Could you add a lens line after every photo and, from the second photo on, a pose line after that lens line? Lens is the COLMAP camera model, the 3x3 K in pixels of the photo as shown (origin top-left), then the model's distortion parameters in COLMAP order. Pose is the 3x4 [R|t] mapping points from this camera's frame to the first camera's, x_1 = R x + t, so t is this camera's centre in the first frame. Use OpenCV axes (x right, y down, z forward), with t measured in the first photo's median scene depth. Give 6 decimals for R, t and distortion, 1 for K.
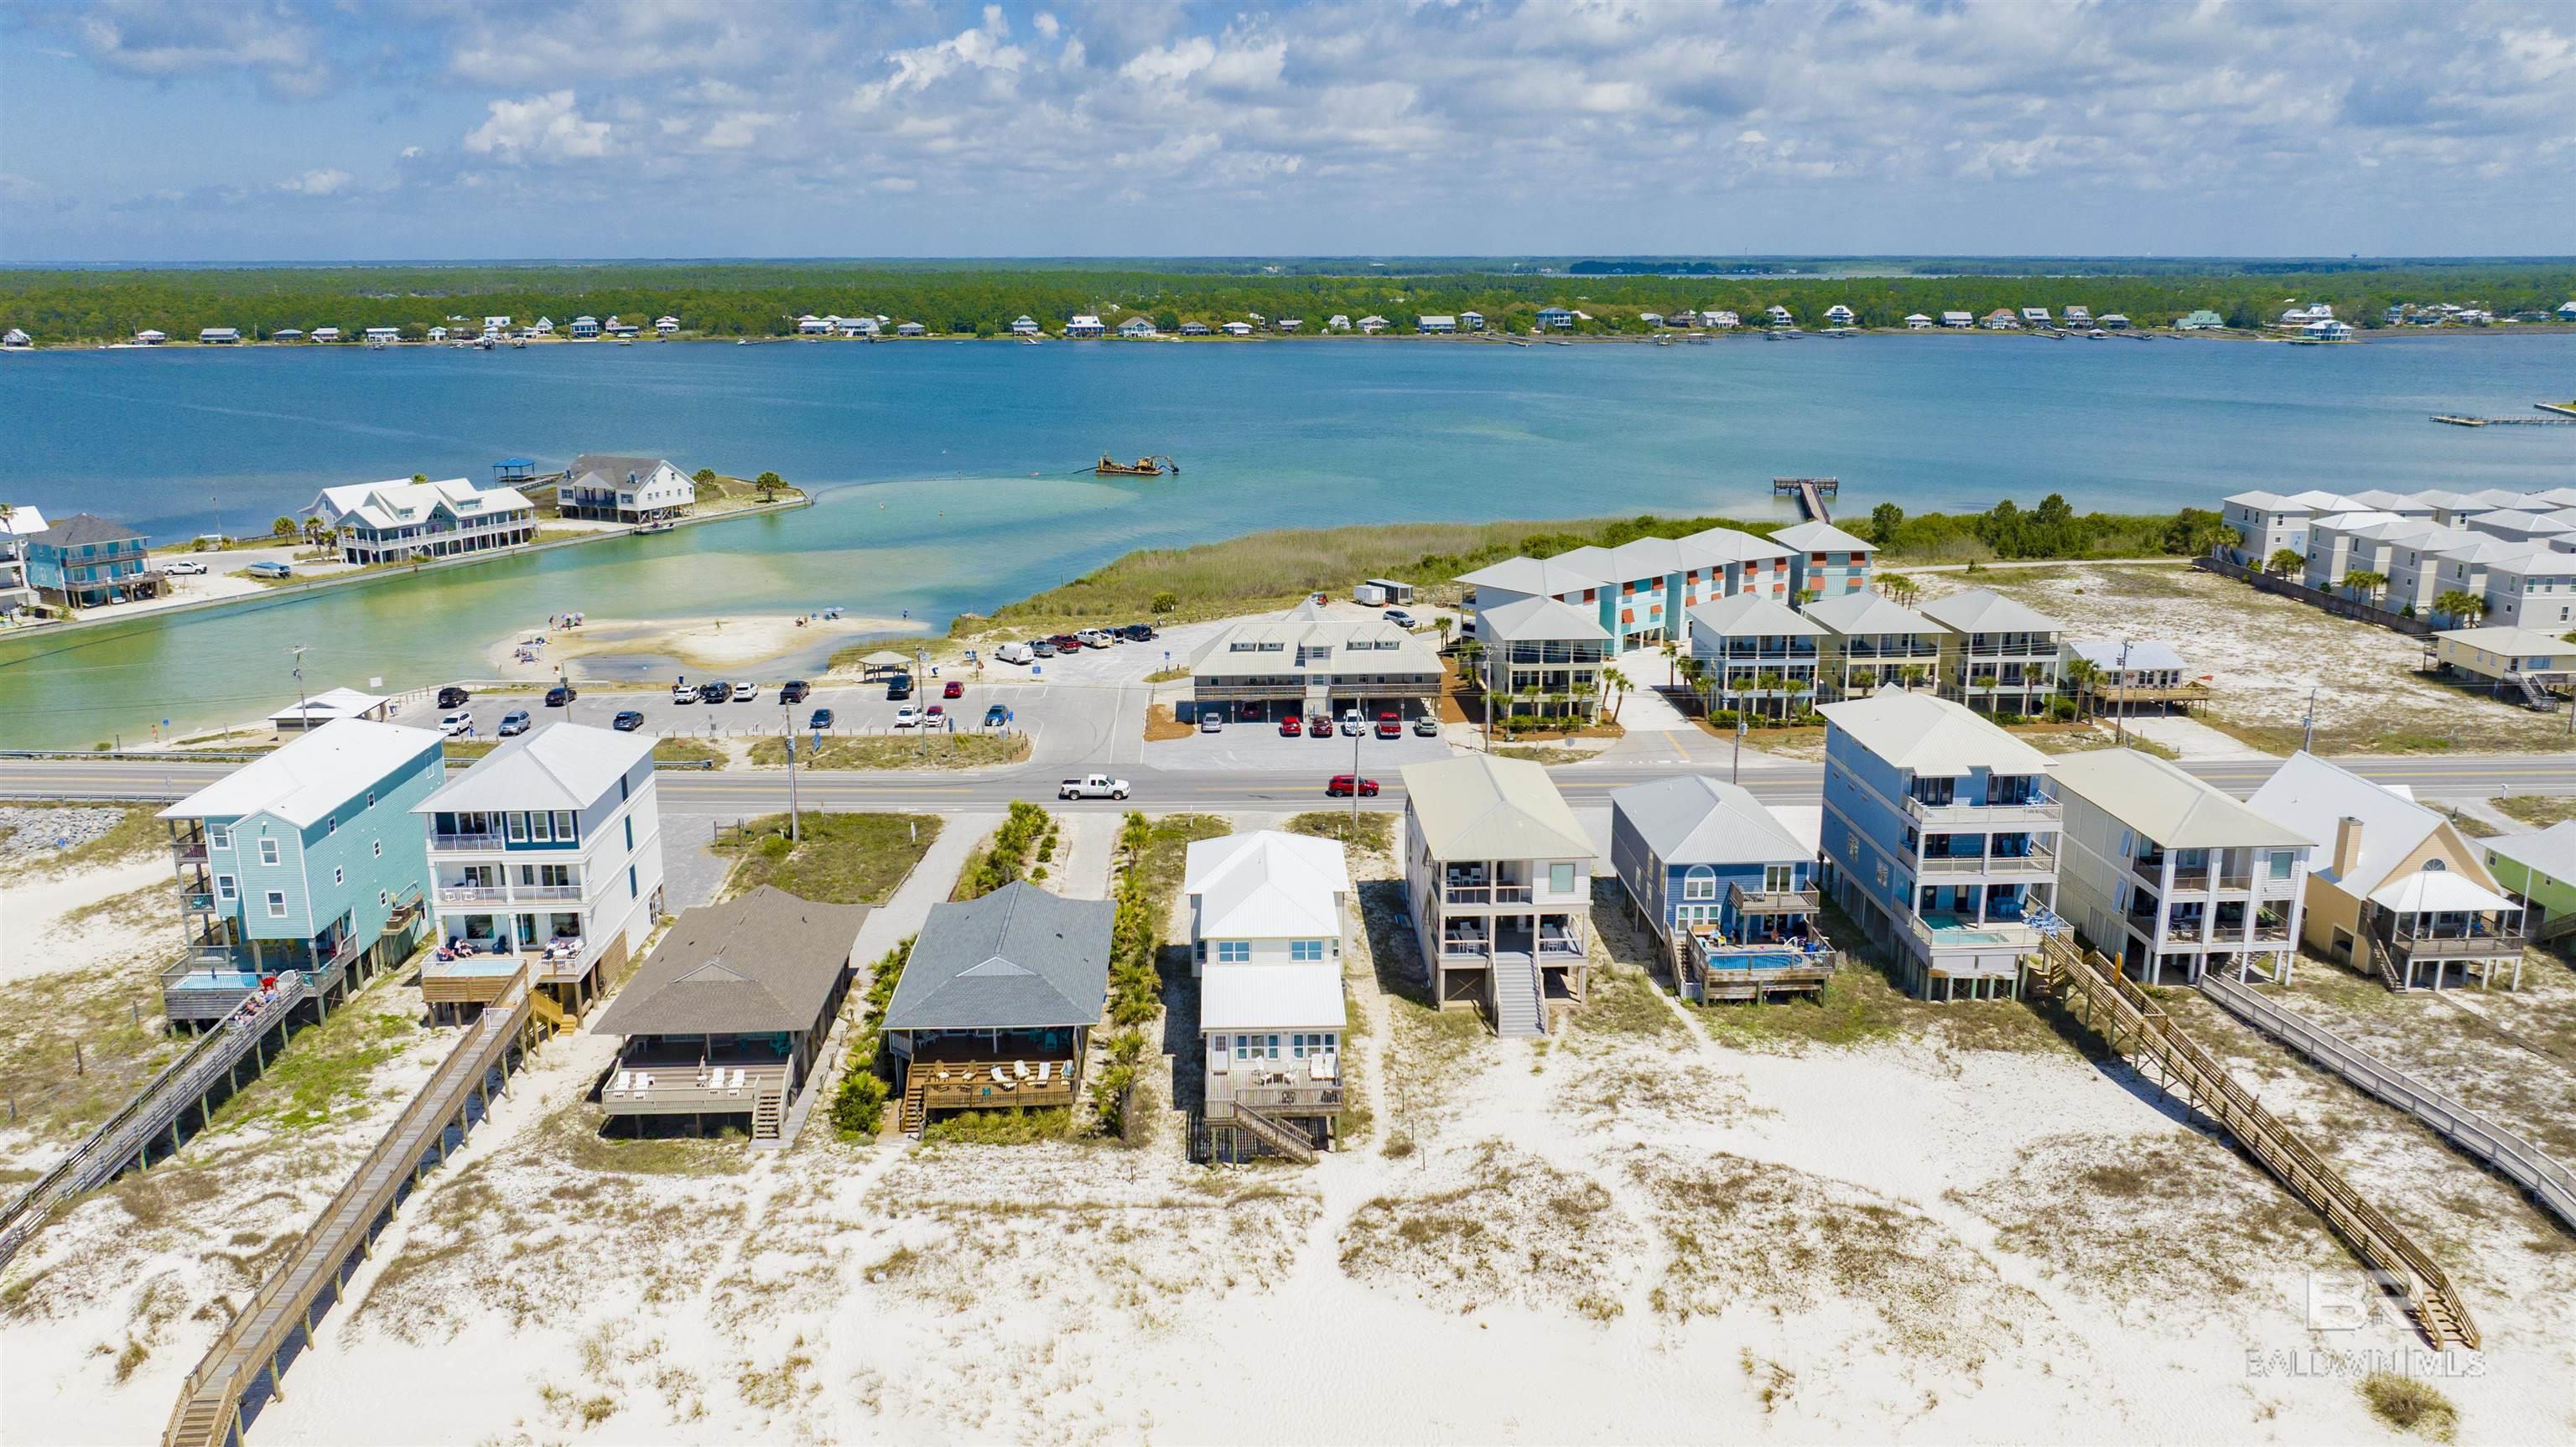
lens RADIAL K [[1890.5, 0, 1302.3], [0, 1890.5, 727.9], [0, 0, 1]] dist [-0.003532, -0.003805]
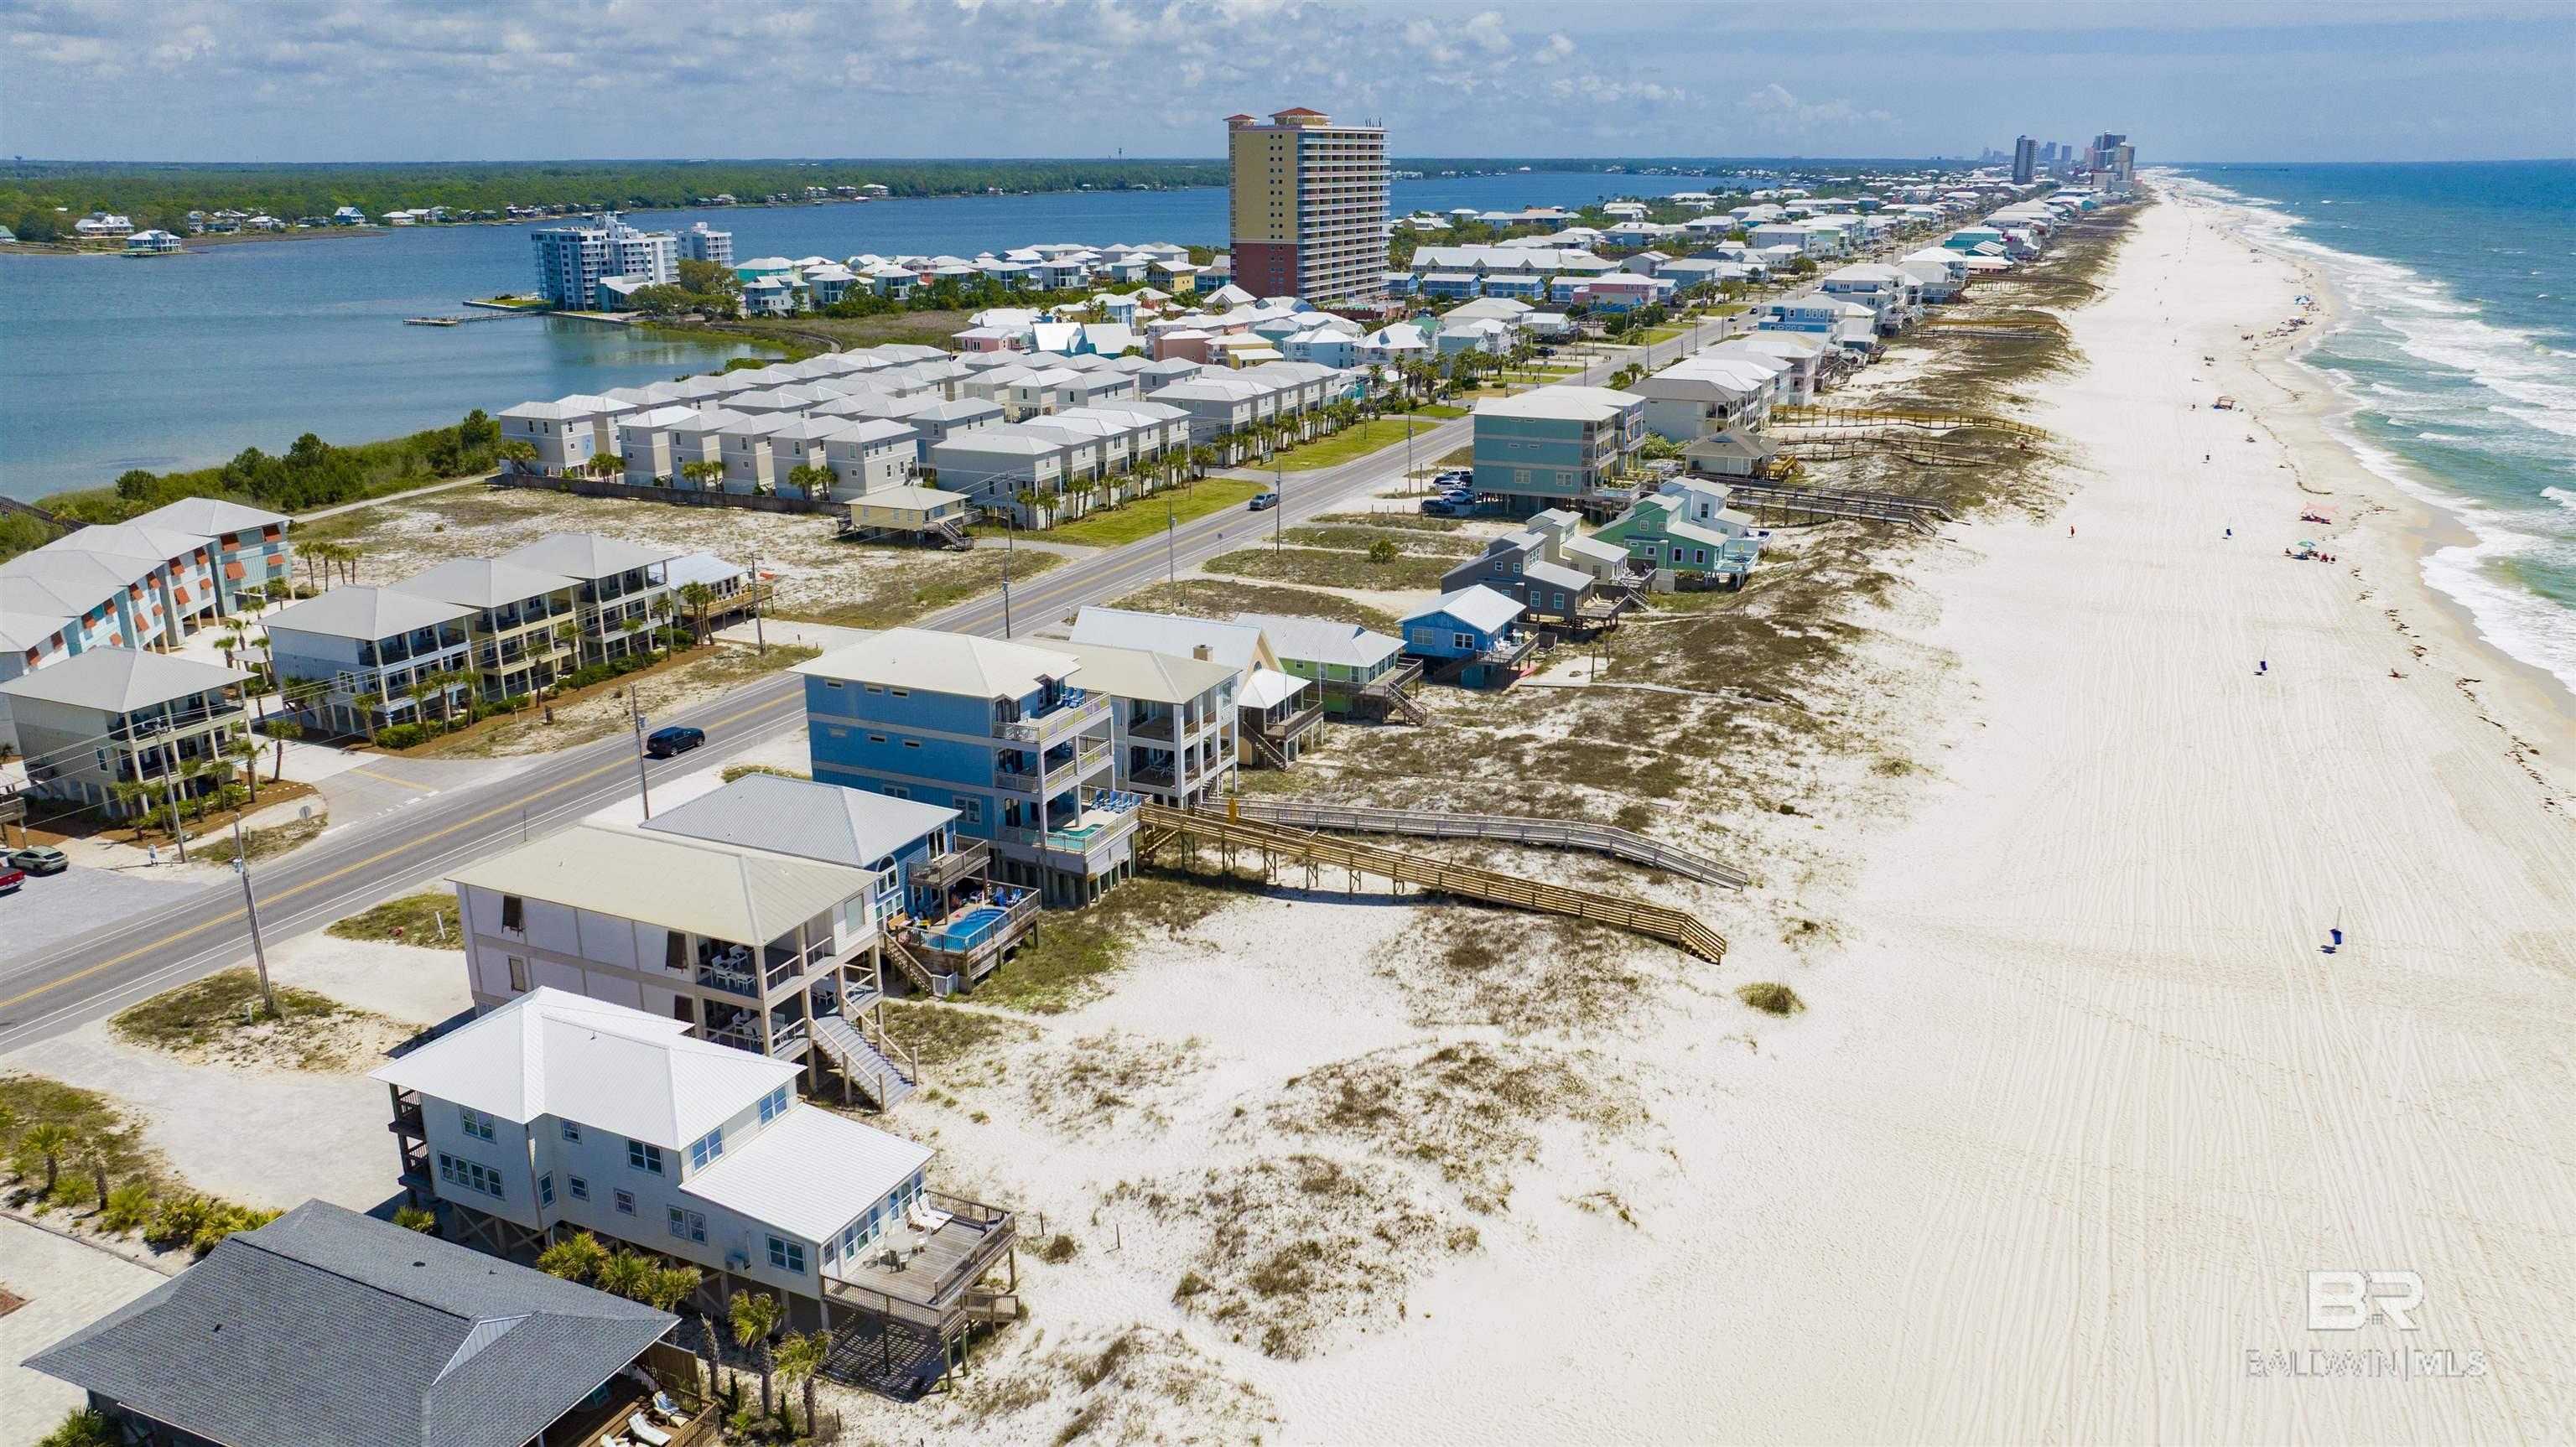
lens RADIAL K [[1841.9, 0, 1302.4], [0, 1841.9, 724.9], [0, 0, 1]] dist [-0.018288, 0.000014]
pose [[0.452854, -0.265631, 0.851096, -0.458092], [0.219248, 0.958453, 0.182479, -0.111455], [-0.864207, 0.103964, 0.492278, 0.392489]]
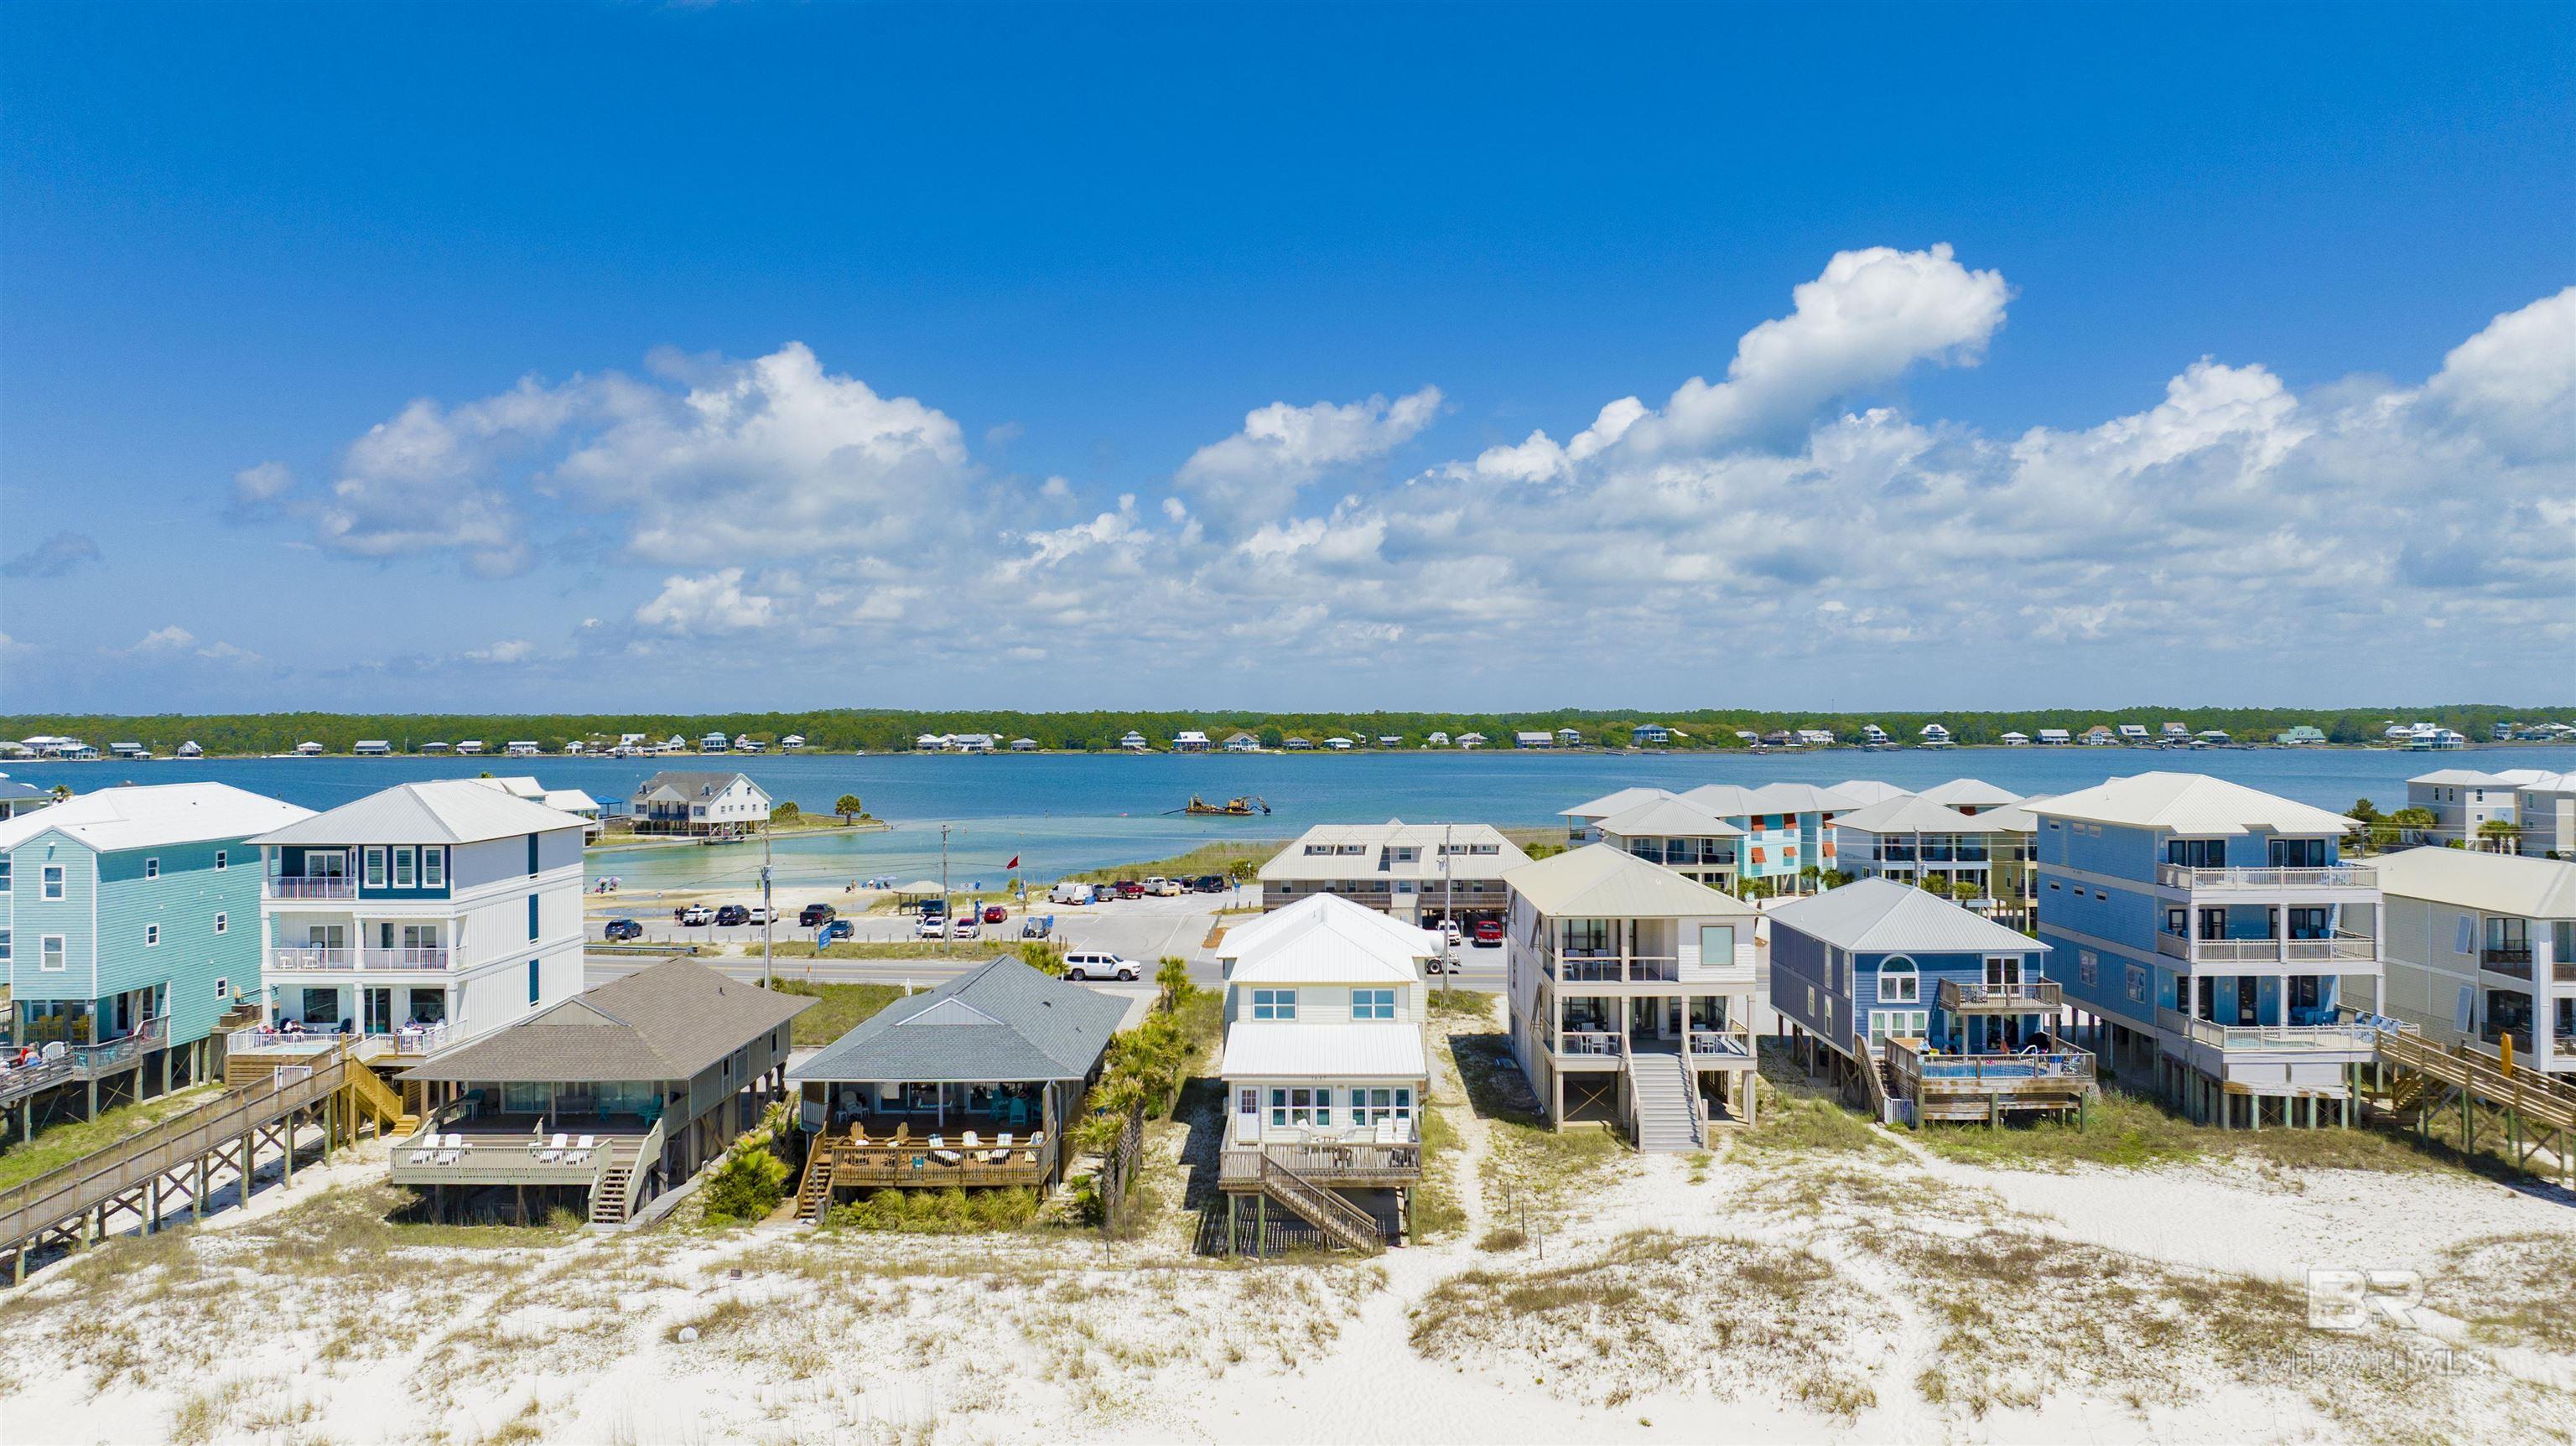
lens RADIAL K [[1841.8, 0, 1302.4], [0, 1841.8, 724.4], [0, 0, 1]] dist [-0.018288, 0.000014]
pose [[0.998446, -0.001592, -0.055696, 0.013471], [-0.011903, 0.970422, -0.241121, 0.169923], [0.054433, 0.241410, 0.968895, 0.257934]]
